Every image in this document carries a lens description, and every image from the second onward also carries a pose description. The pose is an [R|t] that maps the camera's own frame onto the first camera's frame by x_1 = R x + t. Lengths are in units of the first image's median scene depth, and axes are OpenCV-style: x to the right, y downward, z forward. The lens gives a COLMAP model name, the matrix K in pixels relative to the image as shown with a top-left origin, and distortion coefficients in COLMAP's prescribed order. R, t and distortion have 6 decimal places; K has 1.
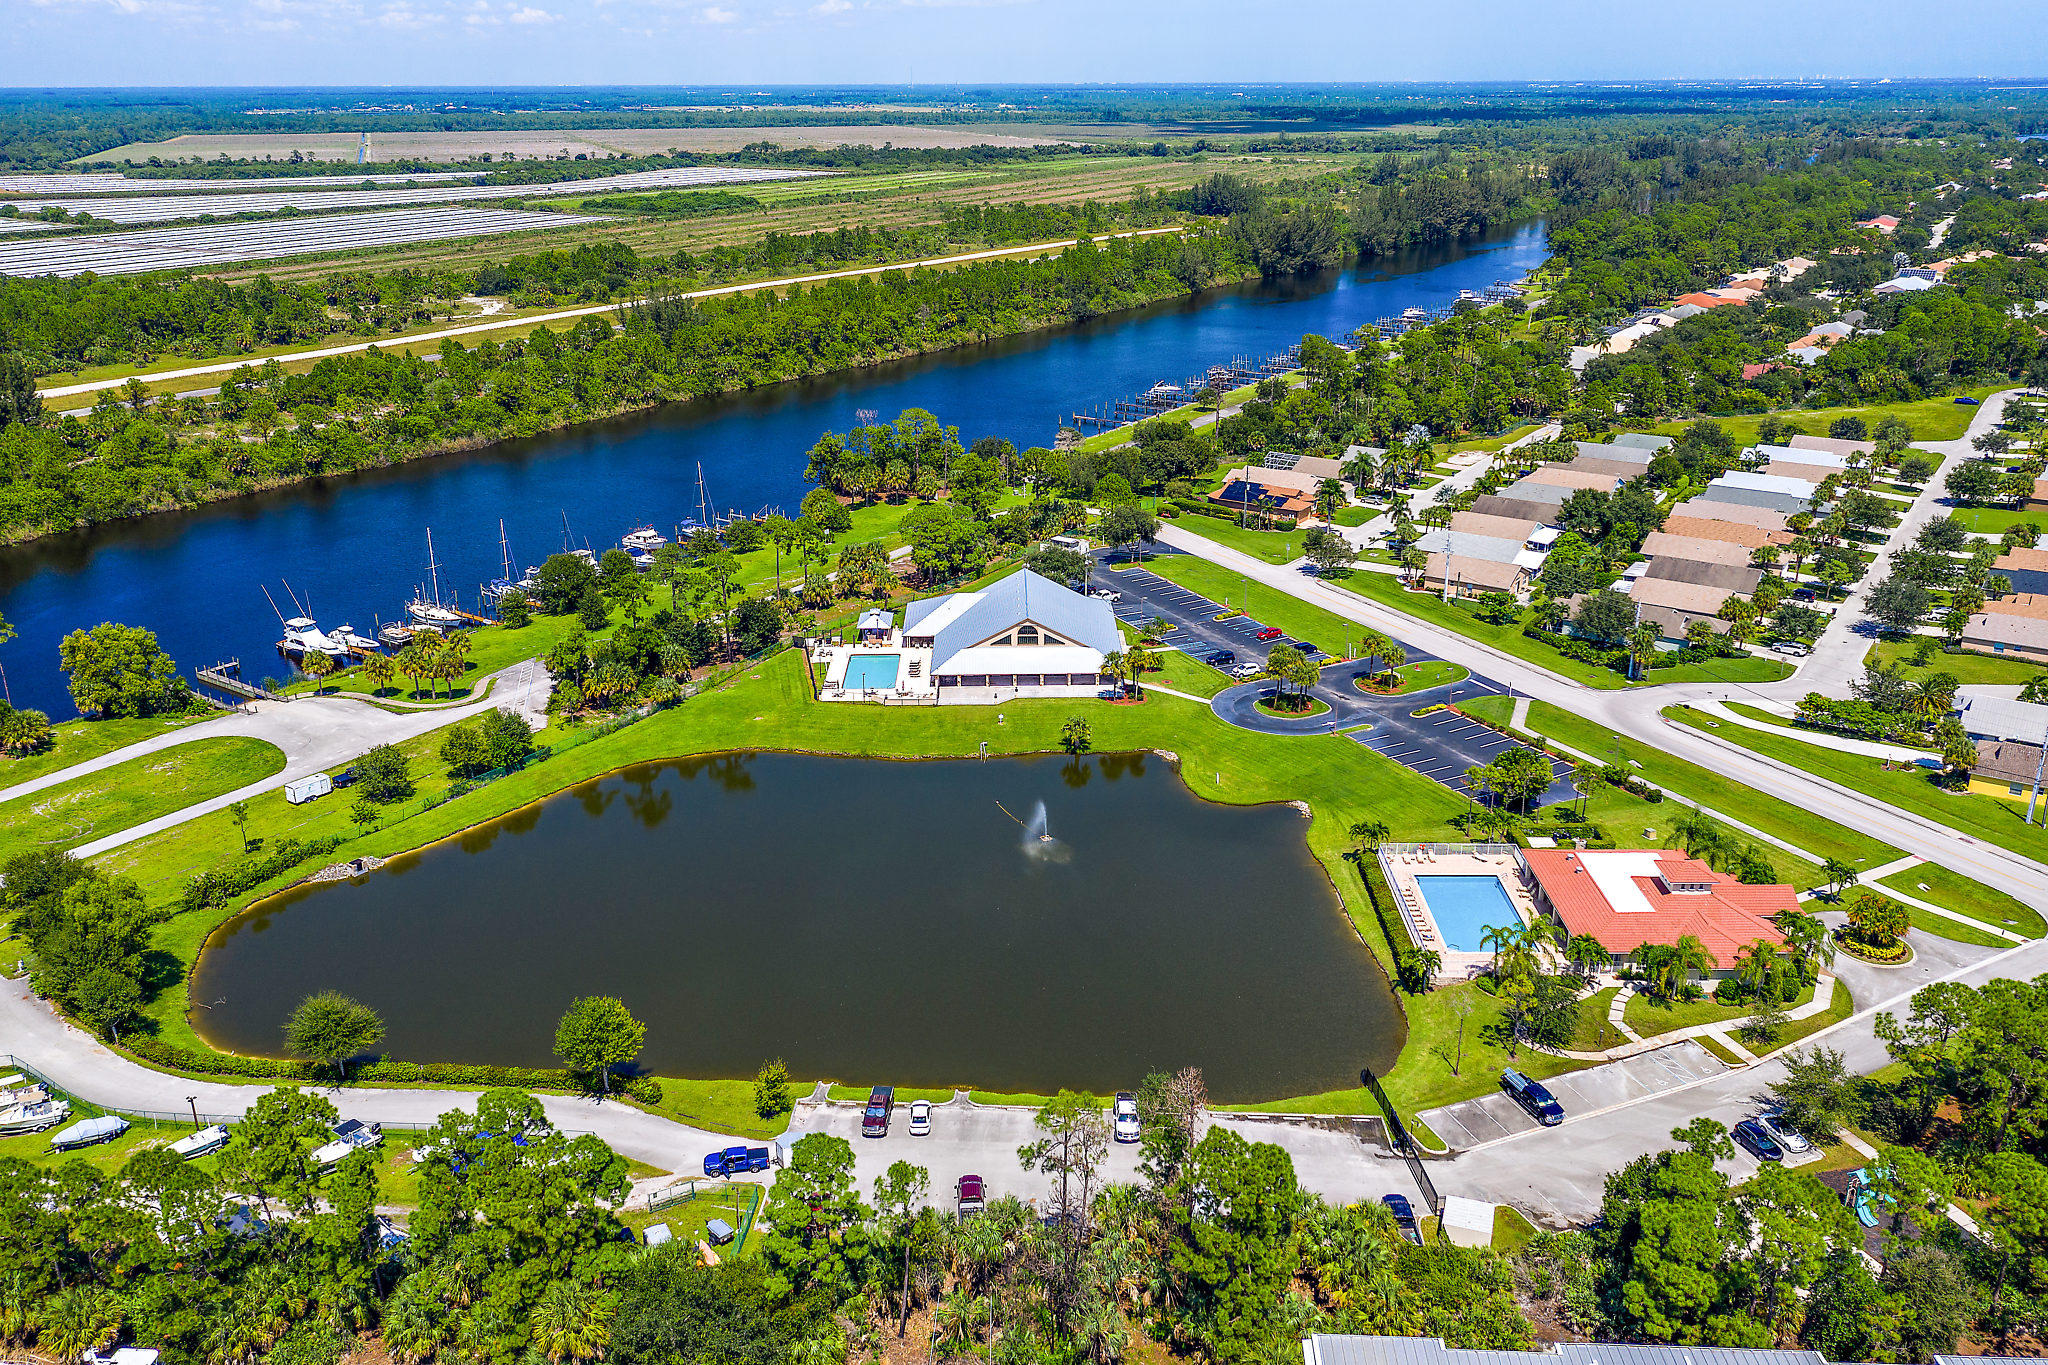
lens RADIAL K [[1617.0, 0, 1028.2], [0, 1617.0, 667.7], [0, 0, 1]] dist [-0.000649, 0.011066]
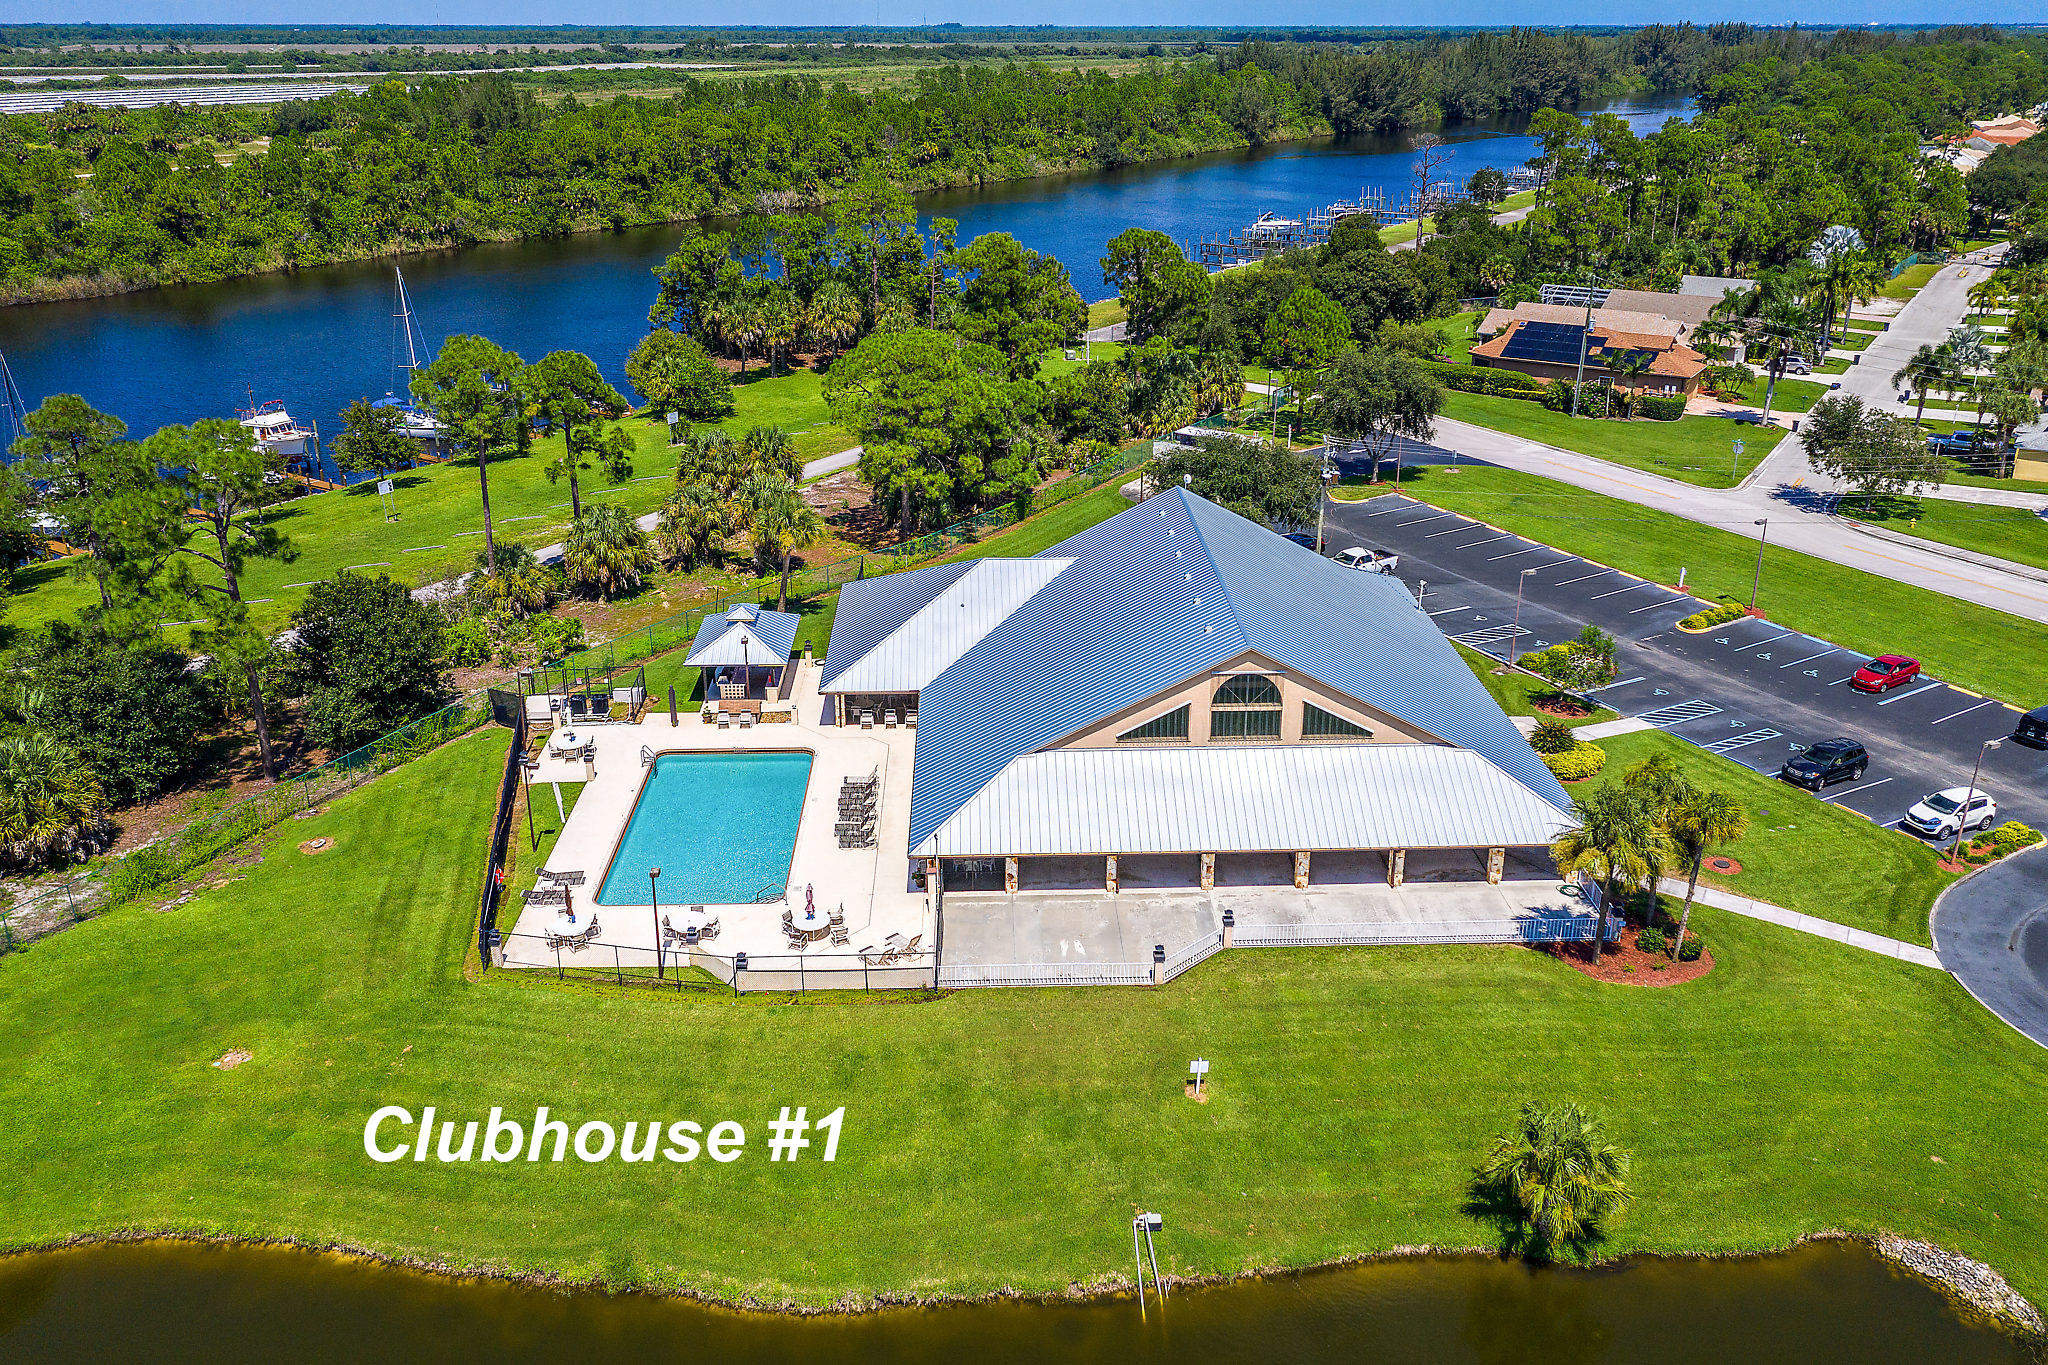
lens RADIAL K [[1617.0, 0, 1028.2], [0, 1617.0, 667.7], [0, 0, 1]] dist [-0.000649, 0.011066]
pose [[0.999818, -0.001395, 0.019007, -0.034642], [0.000853, 0.999595, 0.028459, -0.027374], [-0.019039, -0.028438, 0.999414, 0.550872]]
